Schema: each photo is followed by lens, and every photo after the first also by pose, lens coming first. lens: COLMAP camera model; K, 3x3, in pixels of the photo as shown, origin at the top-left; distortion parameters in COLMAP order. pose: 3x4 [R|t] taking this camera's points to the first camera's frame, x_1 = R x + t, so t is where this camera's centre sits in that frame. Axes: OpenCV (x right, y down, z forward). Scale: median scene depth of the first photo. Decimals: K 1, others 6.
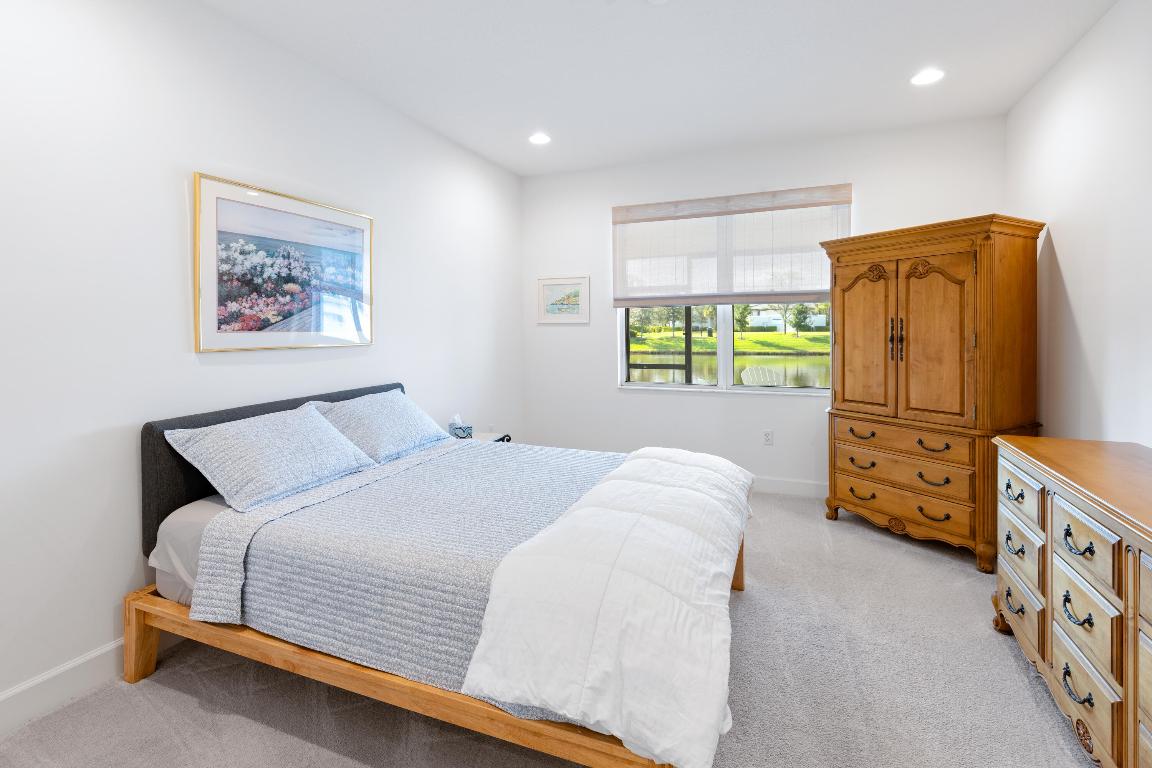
lens RADIAL K [[538.6, 0, 576.9], [0, 538.6, 324.5], [0, 0, 1]] dist [-0.000074, -0.000337]
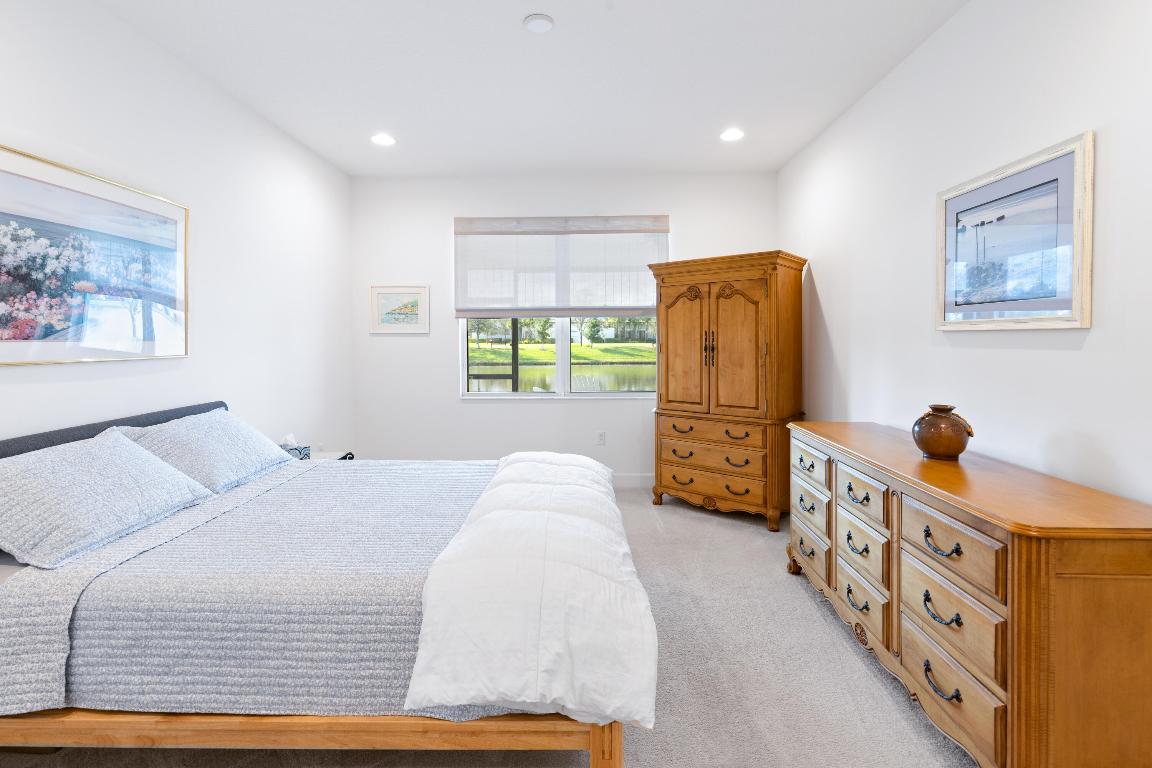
lens RADIAL K [[536.1, 0, 572.2], [0, 536.1, 336.3], [0, 0, 1]] dist [0.001560, -0.000436]
pose [[0.931942, 0.005170, 0.362570, -0.152974], [-0.005133, 0.999986, -0.001066, 0.003355], [-0.362570, -0.000868, 0.931956, -0.008820]]
